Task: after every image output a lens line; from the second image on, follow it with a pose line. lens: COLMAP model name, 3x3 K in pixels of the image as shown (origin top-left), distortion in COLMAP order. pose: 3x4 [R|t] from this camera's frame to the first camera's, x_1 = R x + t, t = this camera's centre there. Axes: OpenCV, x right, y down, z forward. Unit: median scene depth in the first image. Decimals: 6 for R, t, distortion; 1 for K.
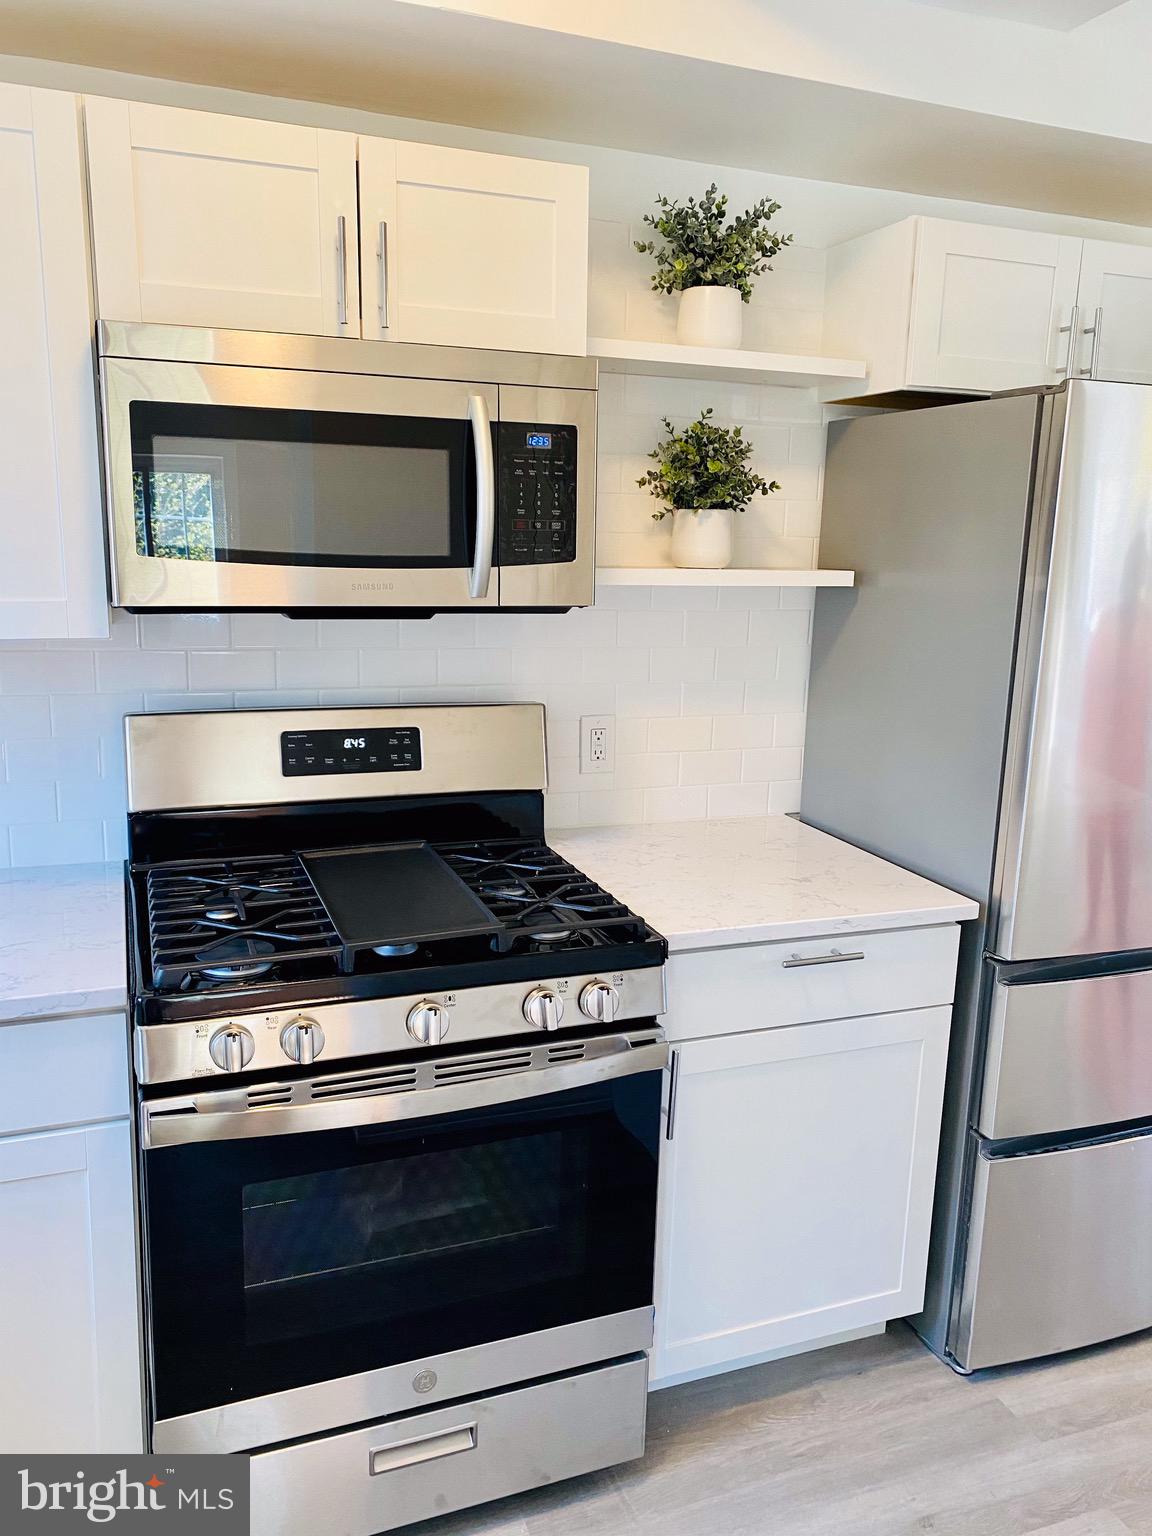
lens RADIAL K [[1147.9, 0, 576.0], [0, 1147.9, 768.0], [0, 0, 1]] dist [0.001066, -0.000124]
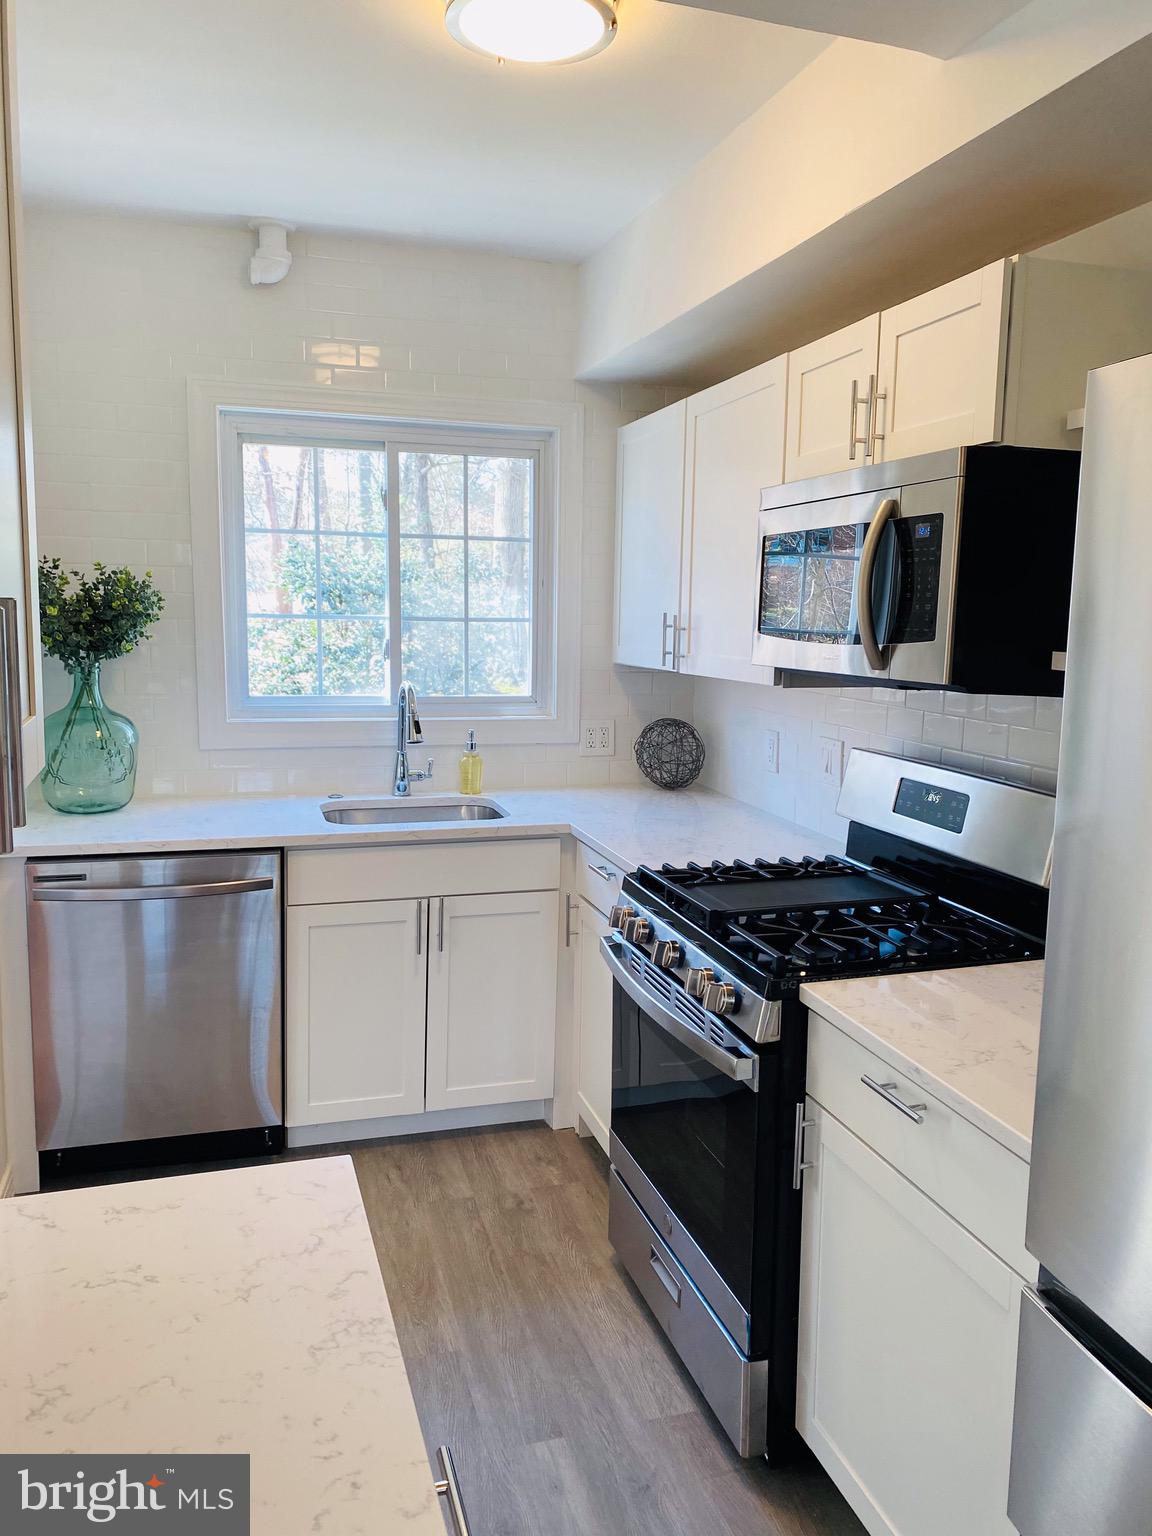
lens RADIAL K [[1147.9, 0, 576.0], [0, 1147.9, 768.0], [0, 0, 1]] dist [0.001066, -0.000124]
pose [[-0.072291, 0.114368, -0.990805, 1.046146], [-0.222387, 0.966547, 0.127793, -0.126980], [0.972275, 0.229581, -0.044439, 0.743973]]
